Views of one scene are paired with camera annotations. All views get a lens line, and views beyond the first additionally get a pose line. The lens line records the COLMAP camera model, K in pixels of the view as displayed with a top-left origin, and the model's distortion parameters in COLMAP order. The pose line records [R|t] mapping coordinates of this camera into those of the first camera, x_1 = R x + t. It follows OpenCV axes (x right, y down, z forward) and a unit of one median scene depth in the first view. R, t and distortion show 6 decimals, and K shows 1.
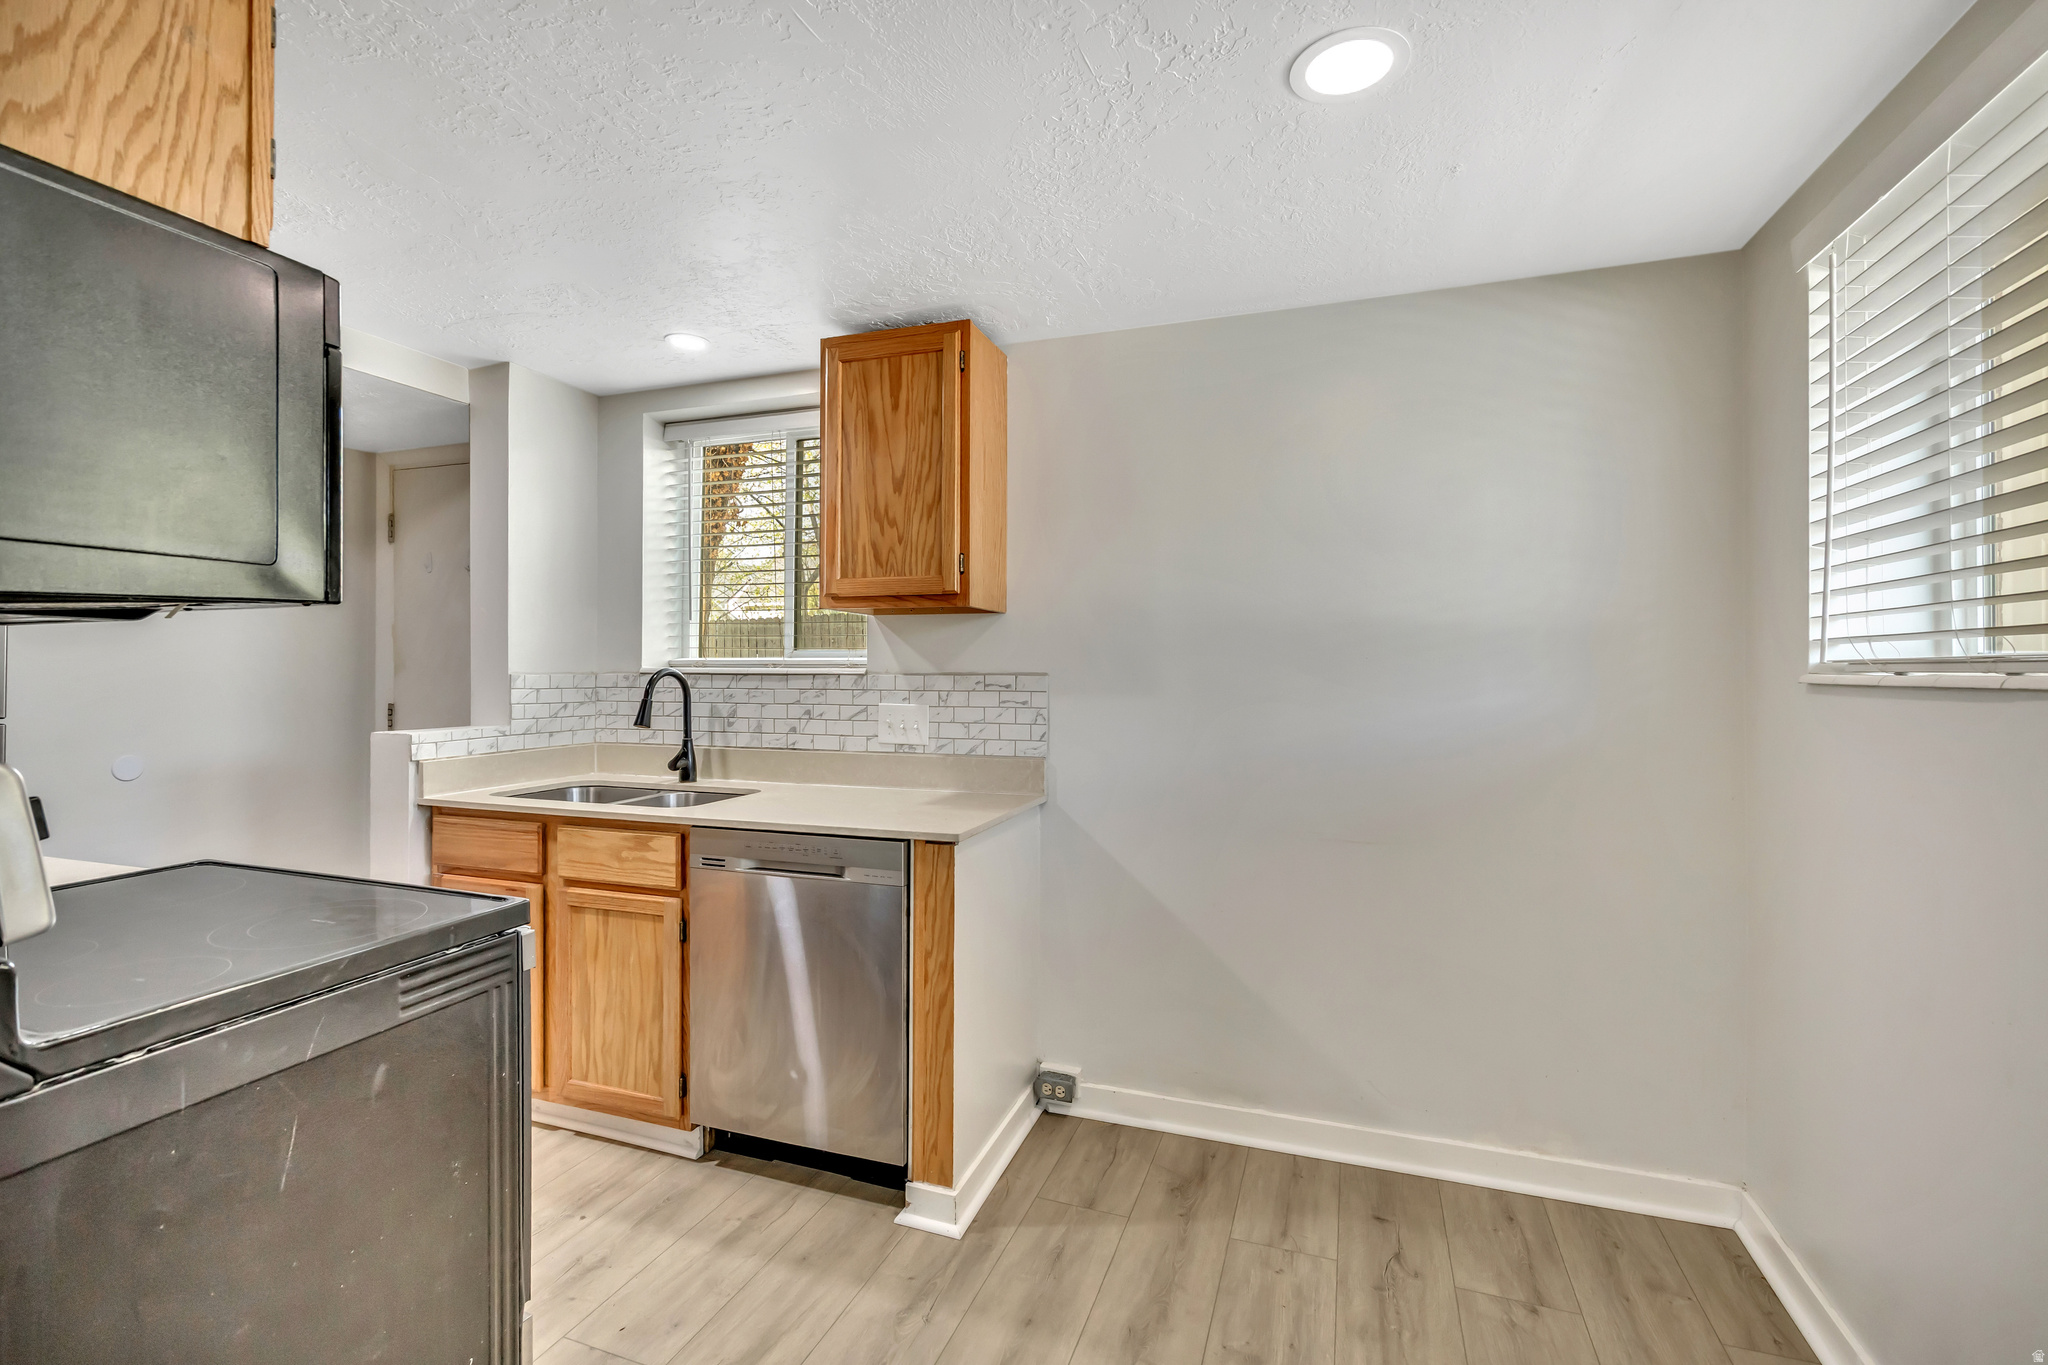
lens RADIAL K [[898.9, 0, 1026.9], [0, 898.9, 667.6], [0, 0, 1]] dist [-0.001765, 0.001171]
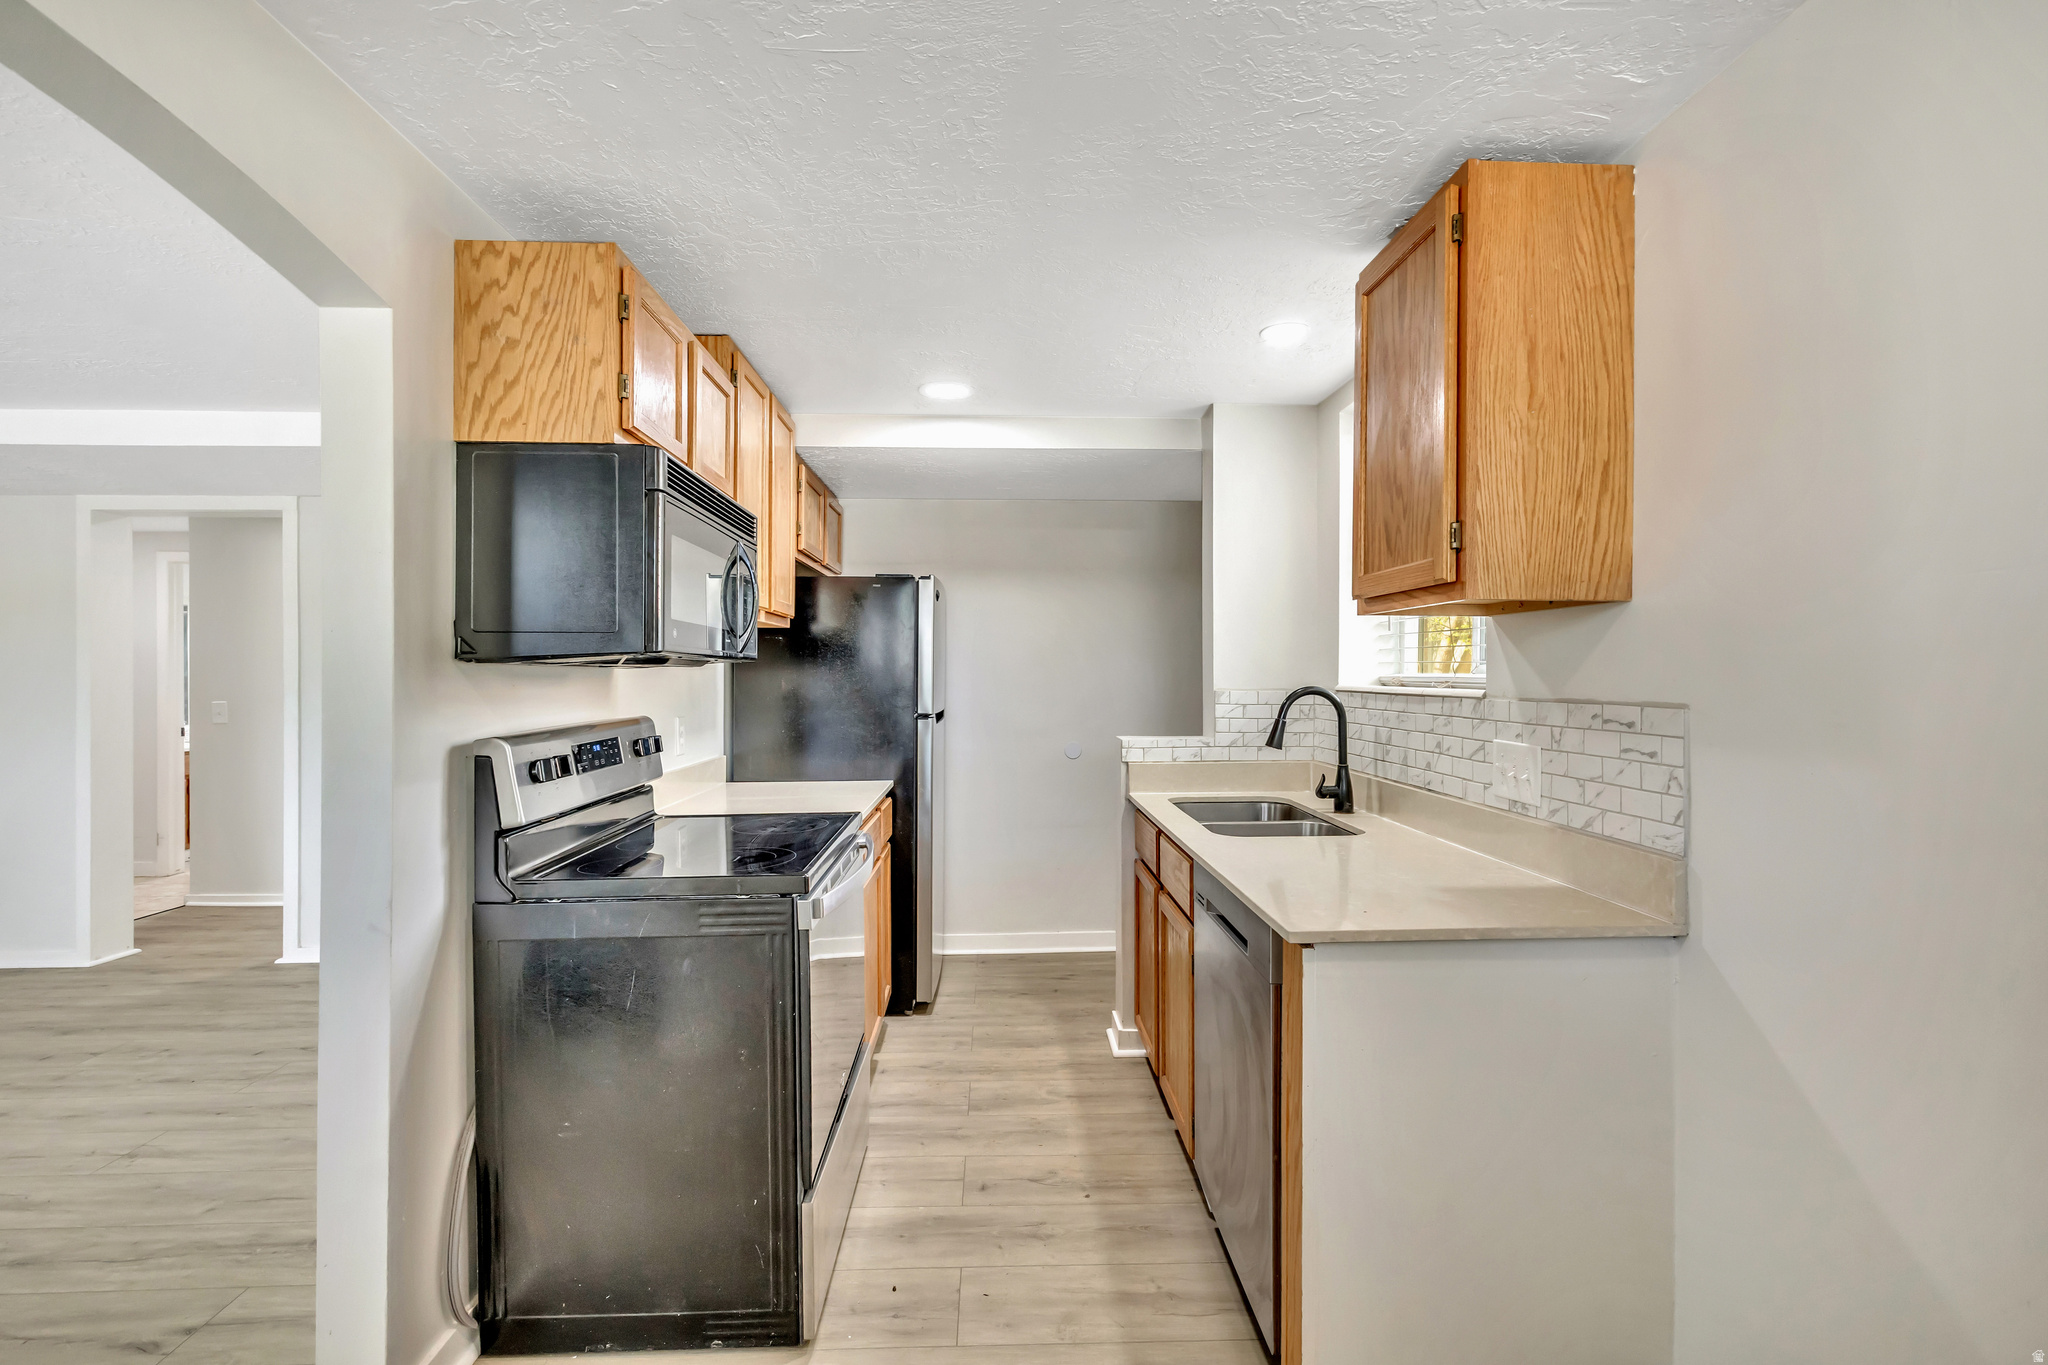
lens RADIAL K [[898.9, 0, 1016.3], [0, 898.9, 677.0], [0, 0, 1]] dist [-0.001765, 0.001171]
pose [[0.374500, 0.000960, -0.927226, 0.388360], [0.002559, 0.999995, 0.002069, -0.013096], [0.927223, -0.003148, 0.374496, 0.420565]]
